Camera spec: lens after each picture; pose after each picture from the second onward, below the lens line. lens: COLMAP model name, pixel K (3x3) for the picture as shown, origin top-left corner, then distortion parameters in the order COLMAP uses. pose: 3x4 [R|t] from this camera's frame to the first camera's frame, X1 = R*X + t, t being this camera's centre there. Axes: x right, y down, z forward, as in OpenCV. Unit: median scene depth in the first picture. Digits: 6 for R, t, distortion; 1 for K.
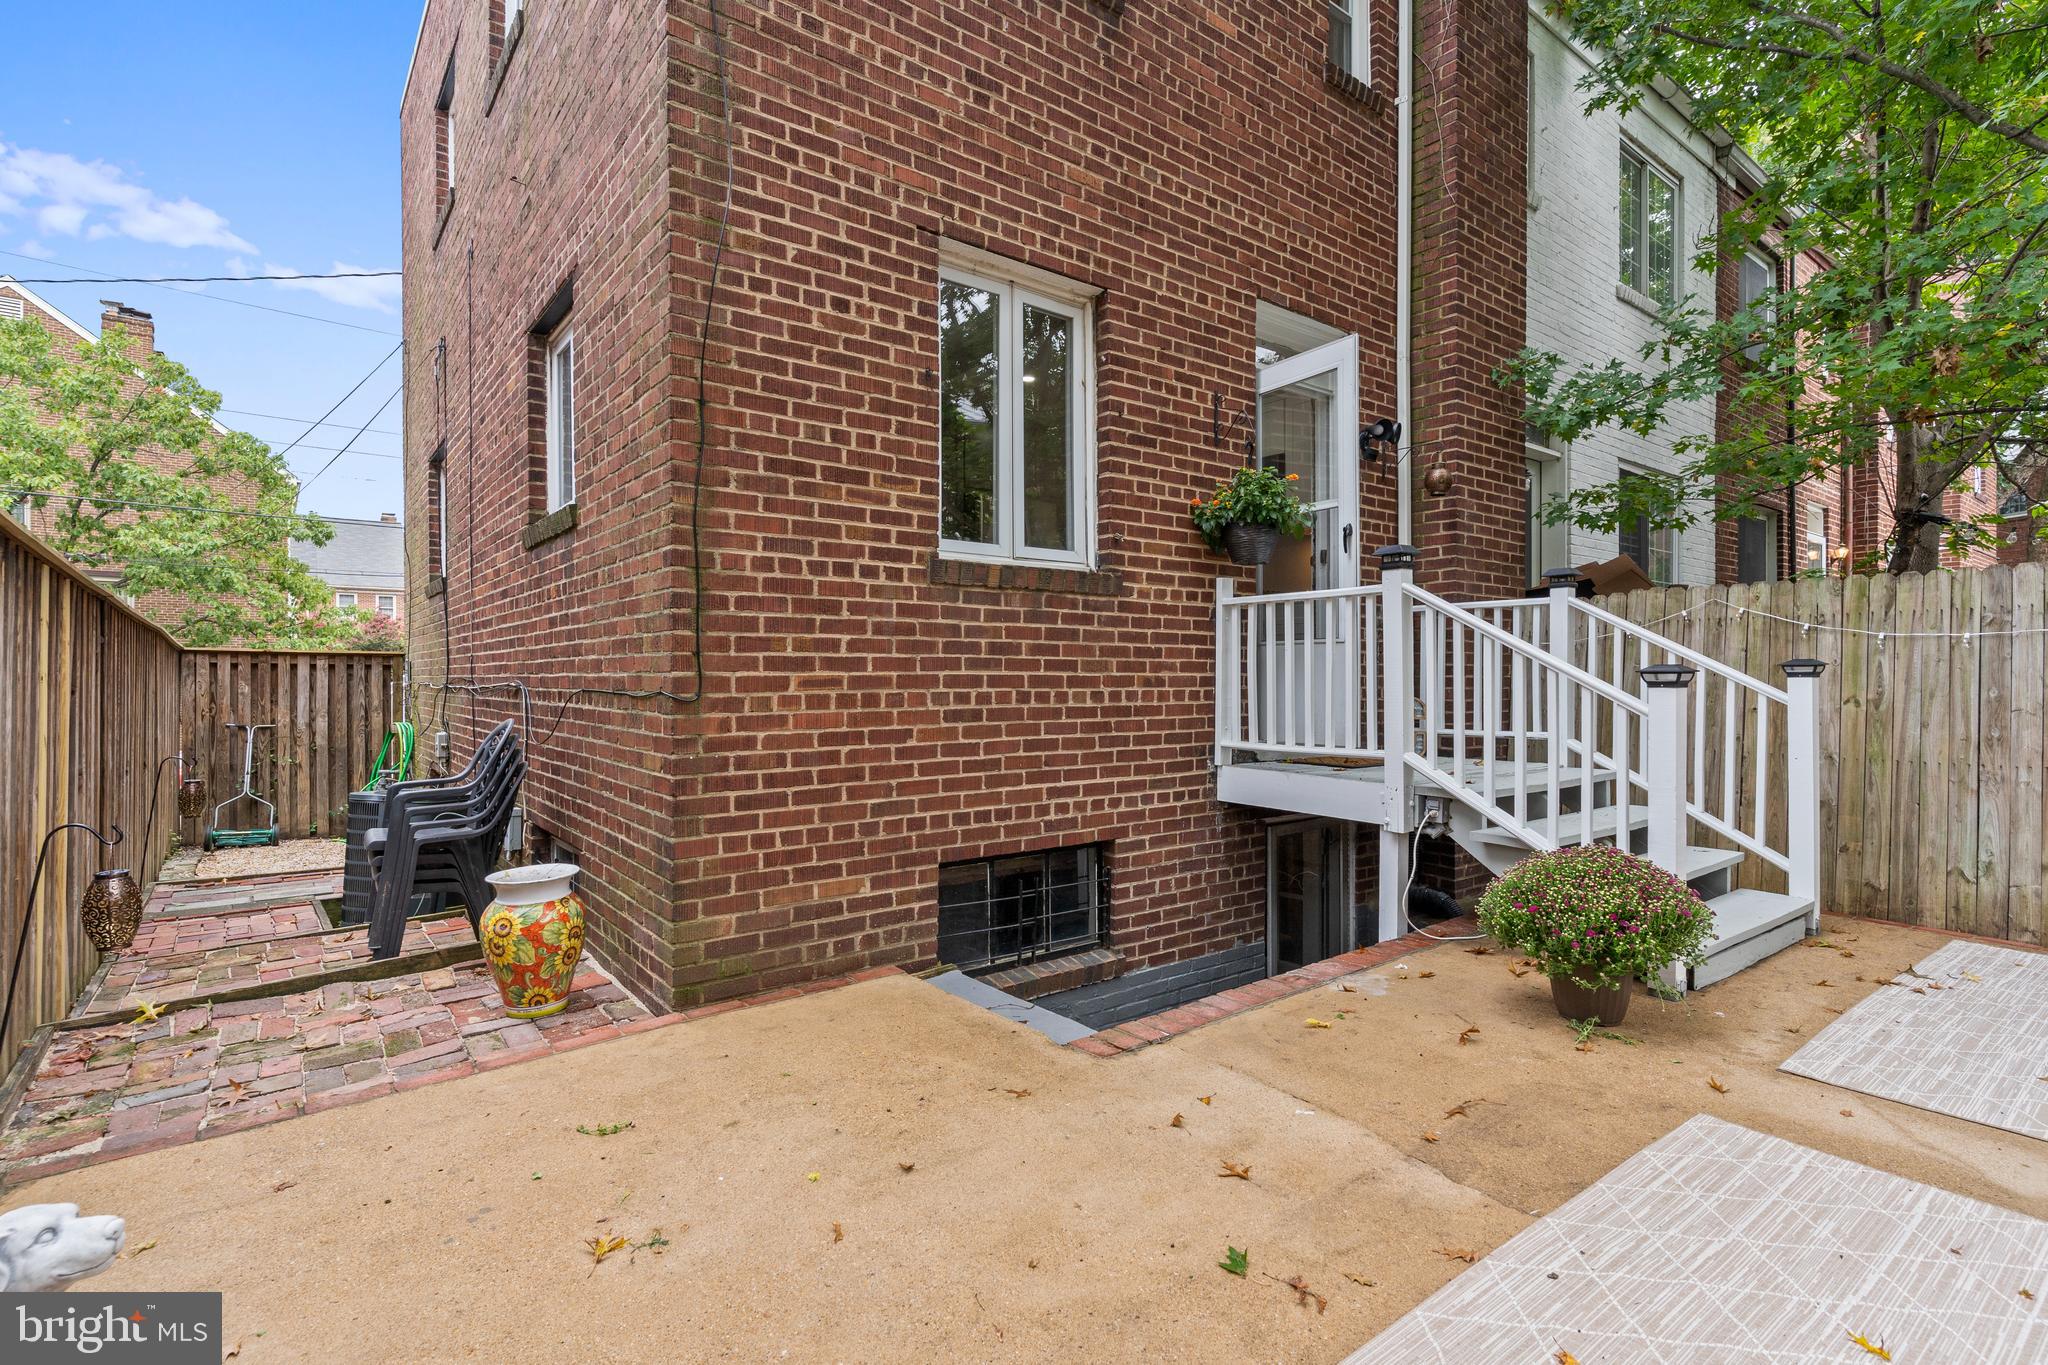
lens RADIAL K [[979.2, 0, 1024.0], [0, 979.2, 682.5], [0, 0, 1]] dist [-0.000101, 0.000010]
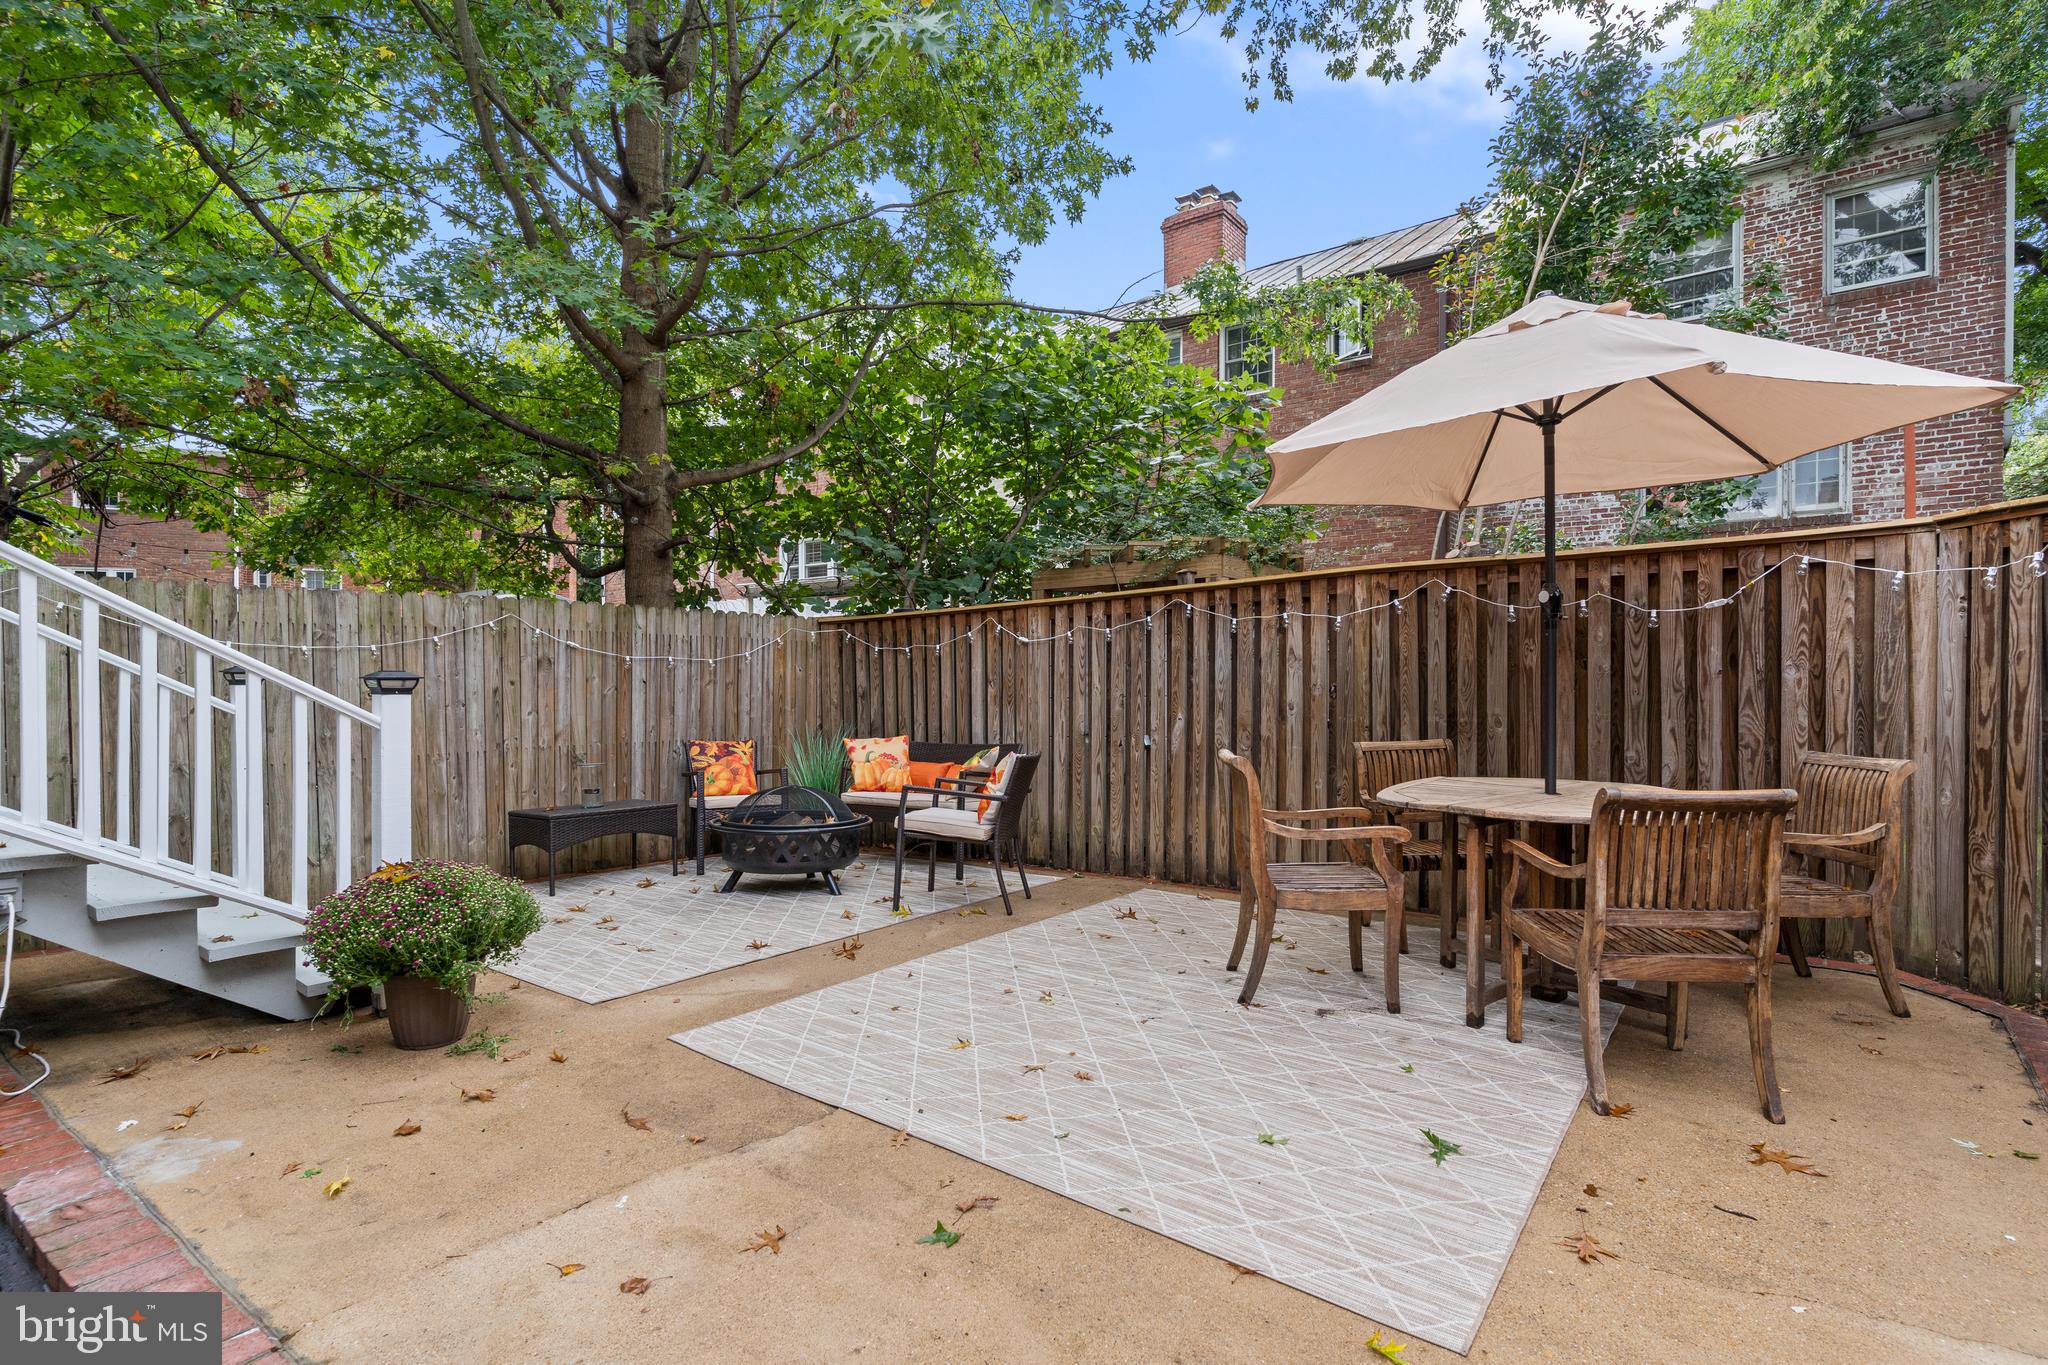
lens RADIAL K [[979.2, 0, 1024.0], [0, 979.2, 682.5], [0, 0, 1]] dist [-0.000101, 0.000010]
pose [[-0.265233, 0.003255, 0.964179, -0.327649], [0.008490, 0.999963, -0.001040, -0.000480], [-0.964147, 0.007910, -0.265251, 0.474093]]
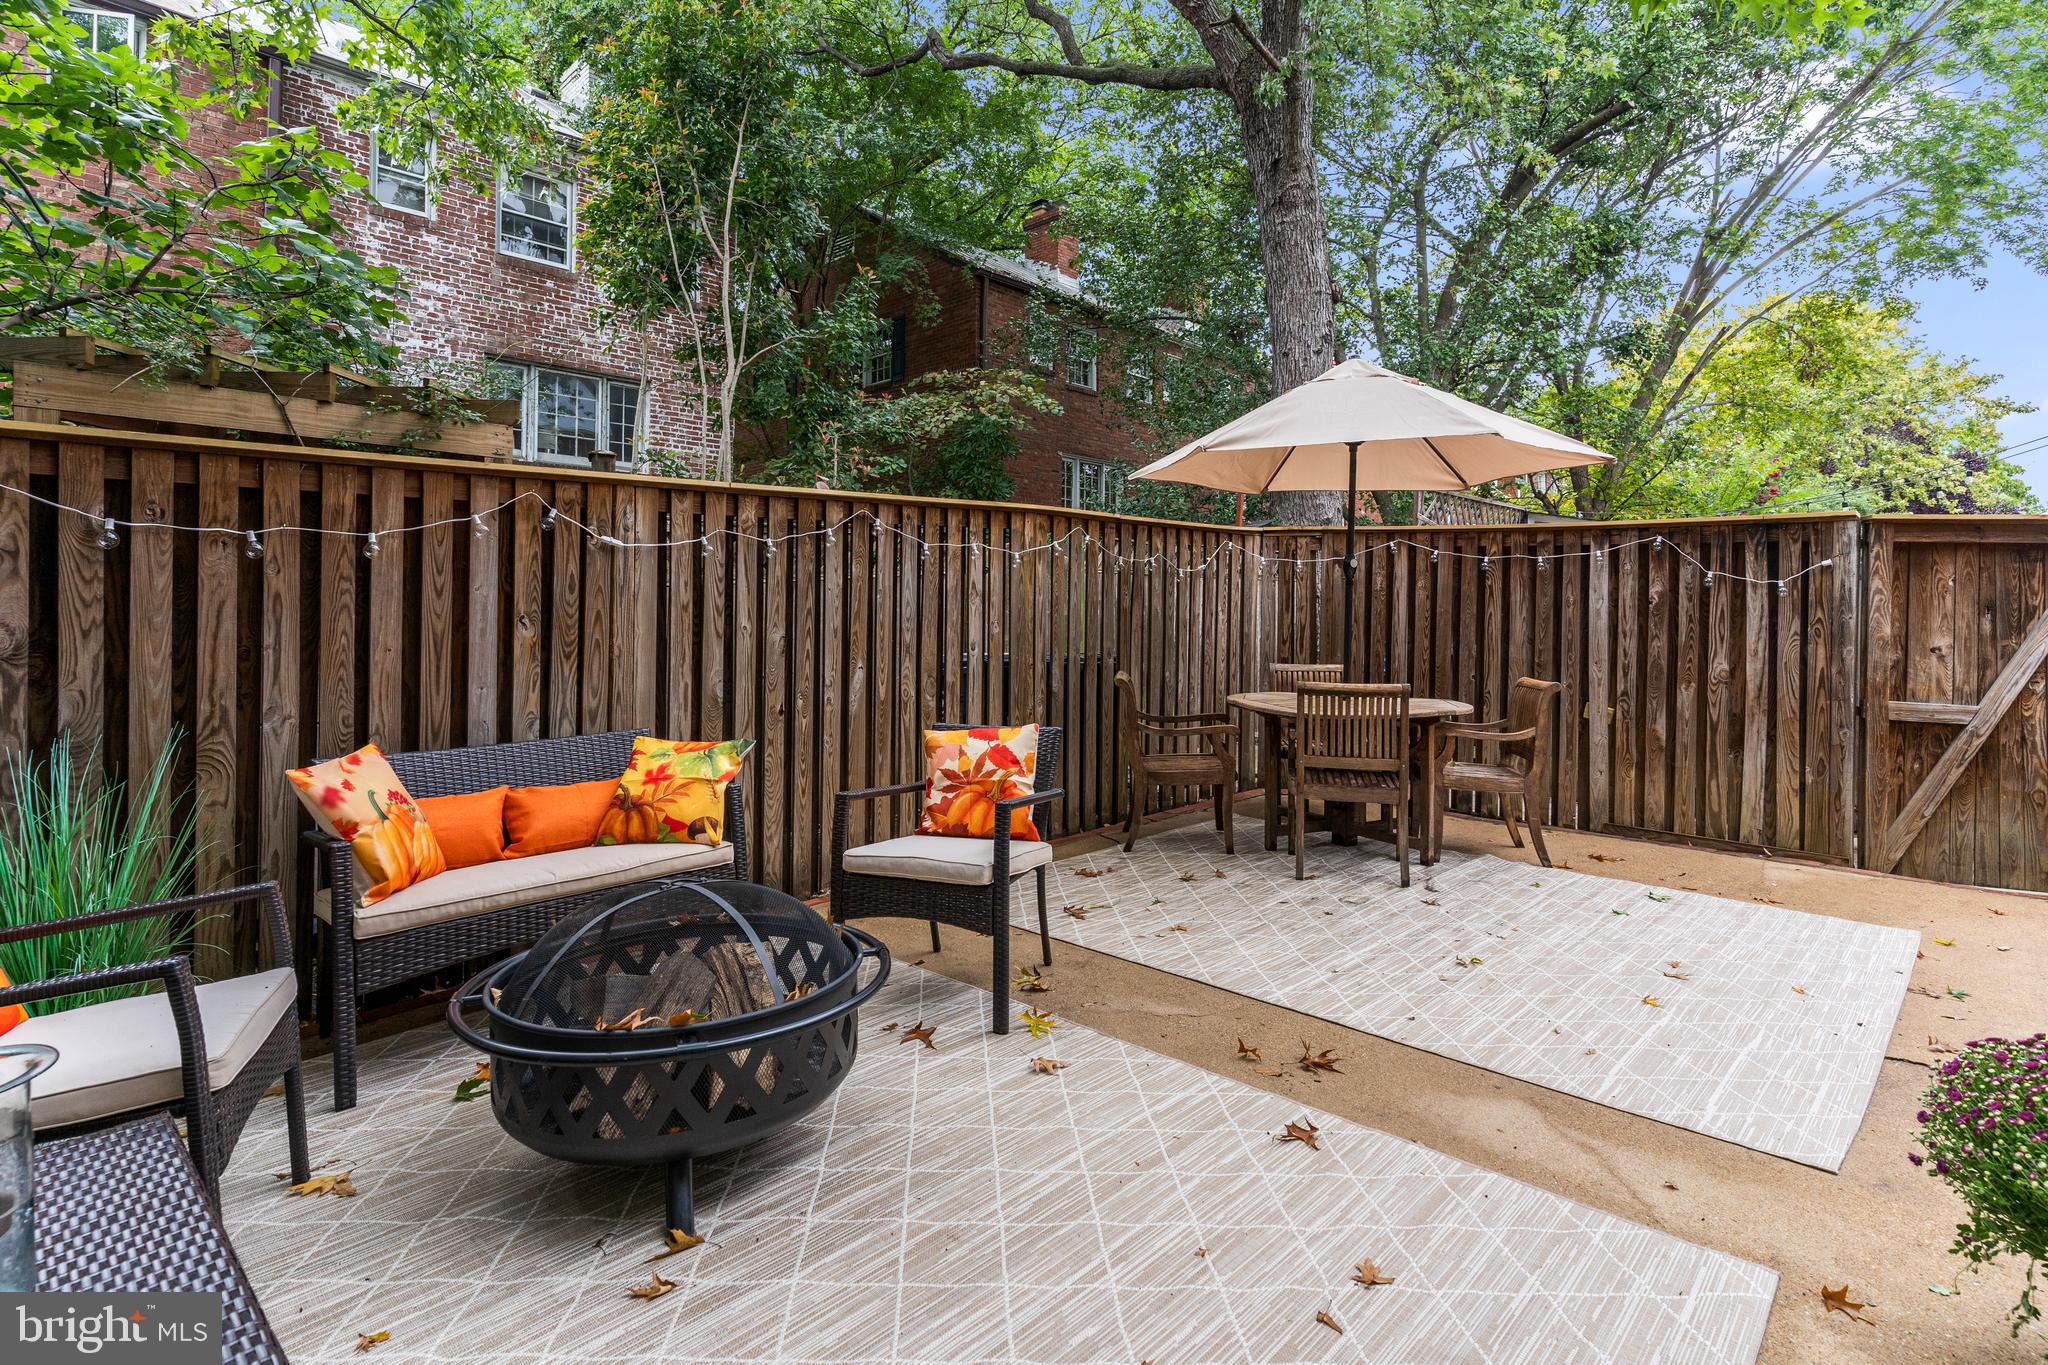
lens RADIAL K [[1001.6, 0, 1006.2], [0, 1001.6, 610.9], [0, 0, 1]] dist [-0.000188, 0.000263]
pose [[-0.991781, -0.007280, -0.127736, 0.787895], [-0.007835, 0.999962, 0.003844, -0.013458], [0.127703, 0.004813, -0.991801, 0.923760]]
